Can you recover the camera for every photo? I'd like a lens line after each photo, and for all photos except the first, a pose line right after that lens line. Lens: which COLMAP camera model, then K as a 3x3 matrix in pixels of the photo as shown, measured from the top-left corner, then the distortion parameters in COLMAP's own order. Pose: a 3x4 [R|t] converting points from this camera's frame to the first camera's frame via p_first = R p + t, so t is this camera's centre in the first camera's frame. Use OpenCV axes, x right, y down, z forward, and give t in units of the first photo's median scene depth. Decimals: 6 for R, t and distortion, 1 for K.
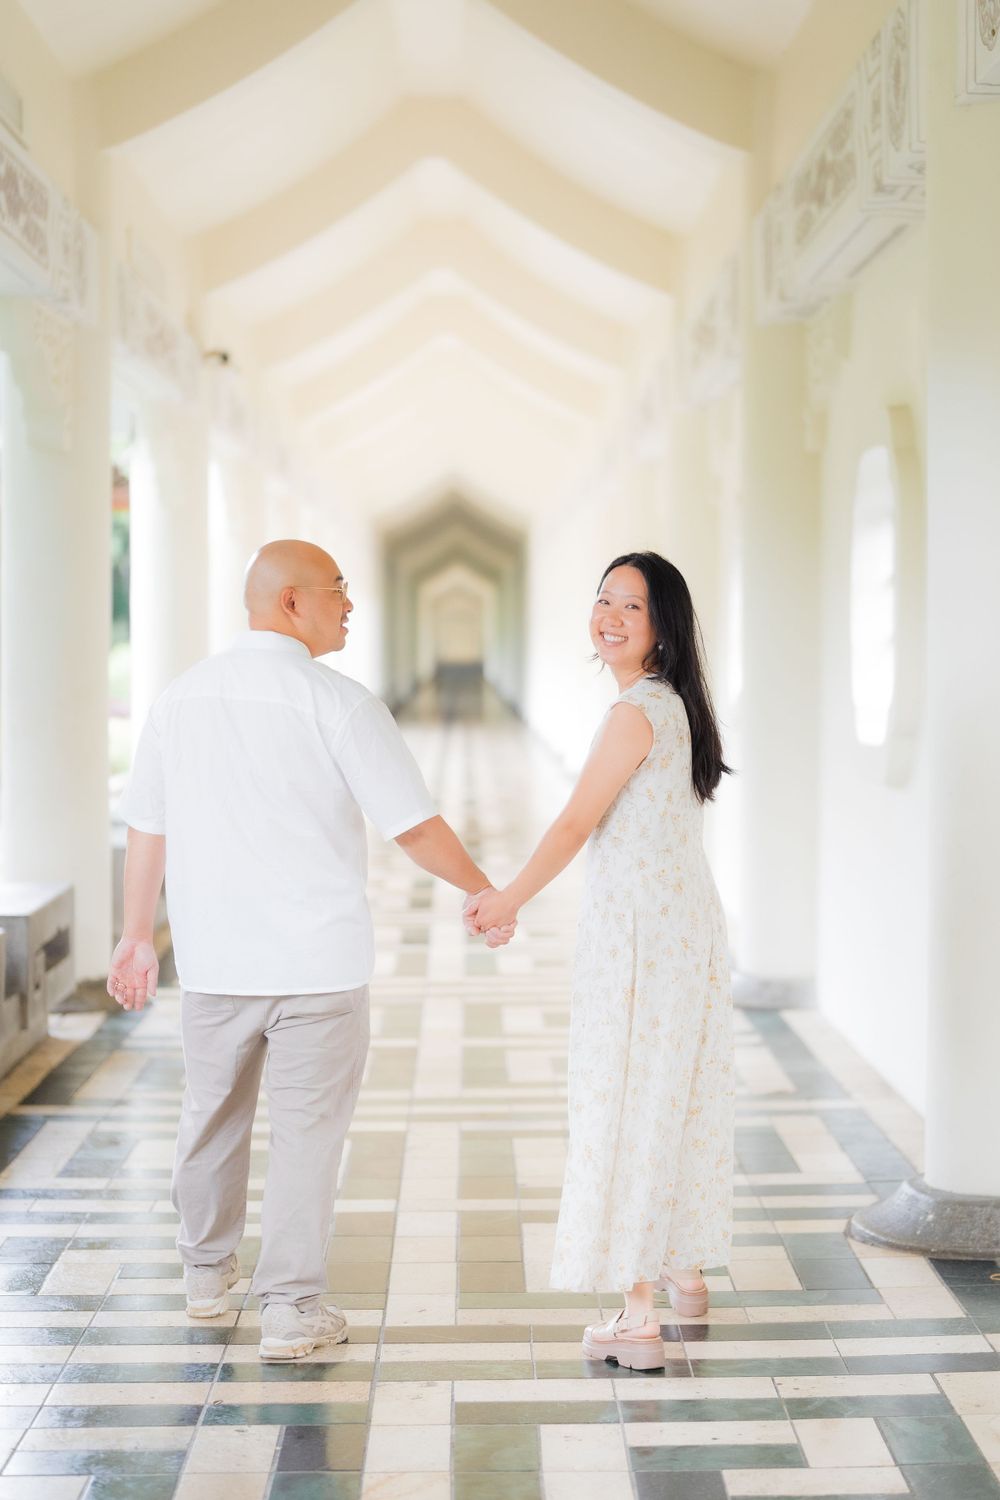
lens RADIAL K [[3035.4, 0, 570.0], [0, 3035.4, 712.3], [0, 0, 1]] dist [-0.014230, 0.017485]
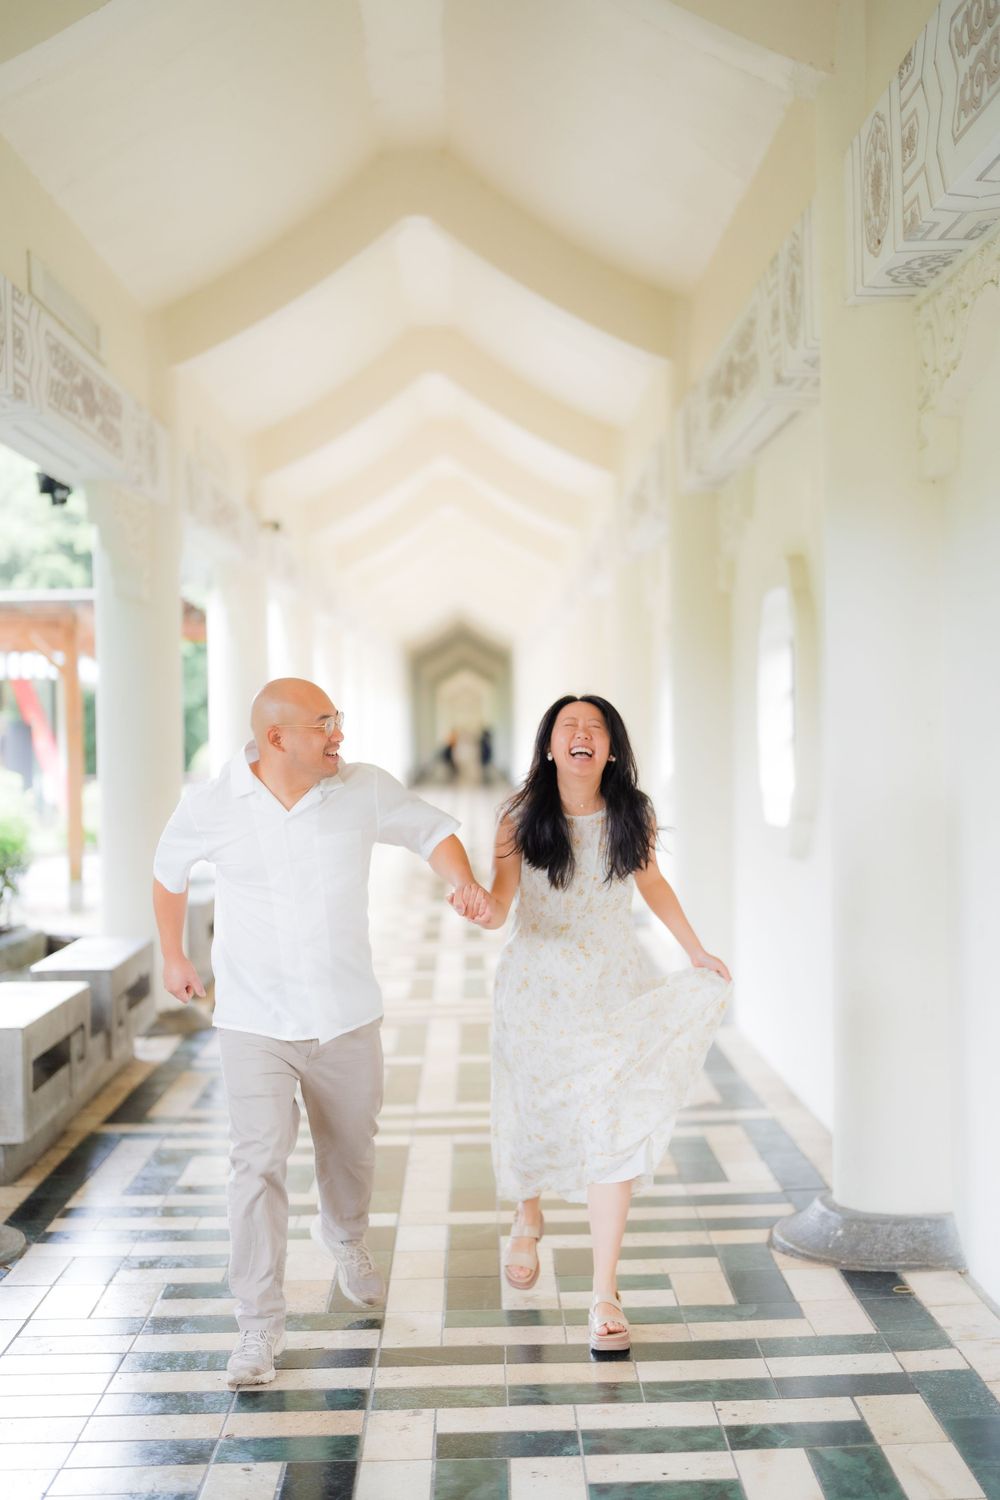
lens RADIAL K [[2133.4, 0, 530.5], [0, 2133.4, 747.3], [0, 0, 1]] dist [-0.008972, -0.006413]
pose [[0.999846, -0.015599, -0.008058, 0.004680], [0.015508, 0.999816, -0.011310, -0.012912], [0.008233, 0.011183, 0.999904, 0.113246]]
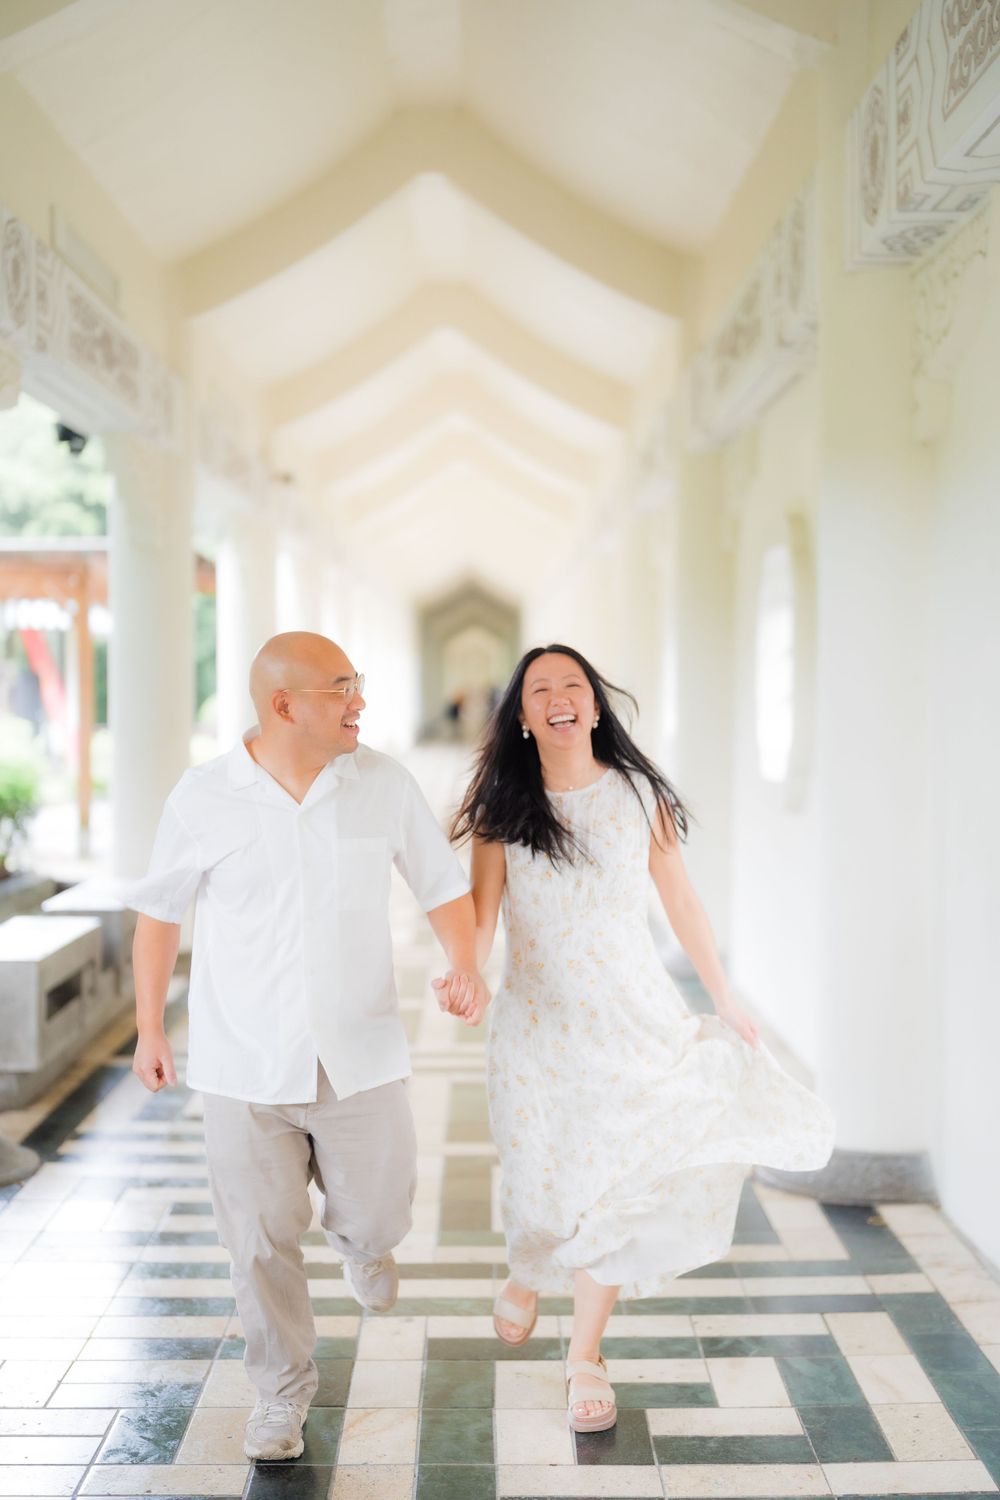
lens RADIAL K [[2160.9, 0, 500.0], [0, 2160.9, 750.0], [0, 0, 1]] dist [0.005403, -0.086218]
pose [[0.999632, 0.002256, -0.027022, 0.008162], [-0.002032, 0.999964, 0.008298, -0.008859], [0.027039, -0.008240, 0.999600, 0.081273]]
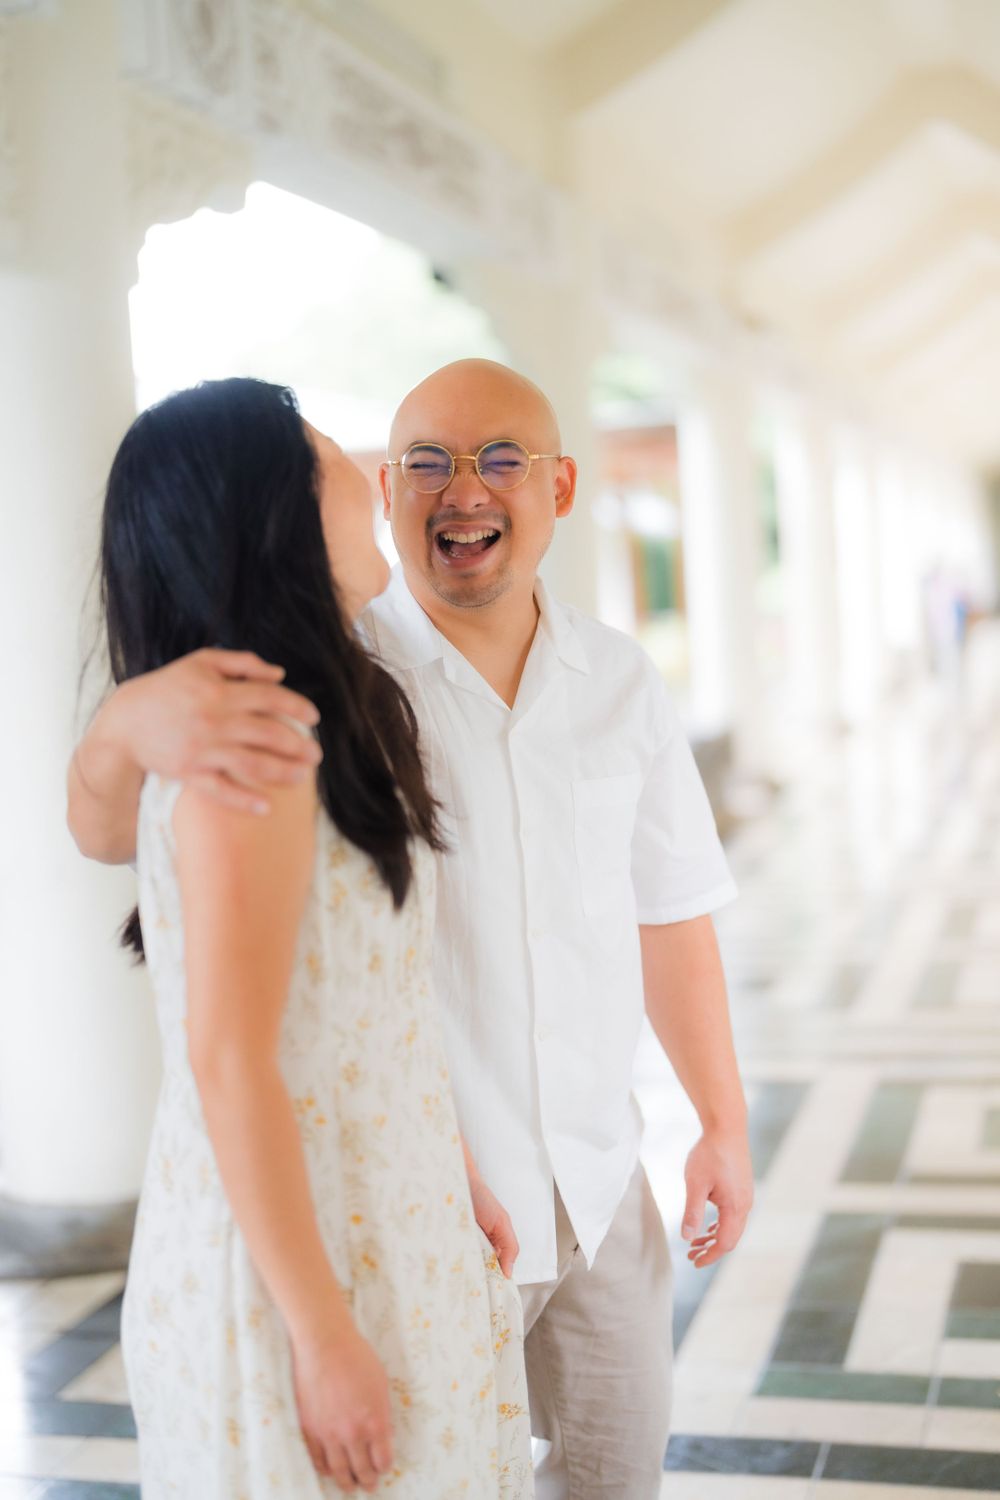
lens RADIAL K [[2194.7, 0, 483.3], [0, 2194.7, 755.0], [0, 0, 1]] dist [0.027819, -0.013816]
pose [[0.951955, -0.037941, -0.303877, 0.051878], [0.055717, 0.997192, 0.050038, -0.003547], [0.301126, -0.064565, 0.951396, 0.290720]]
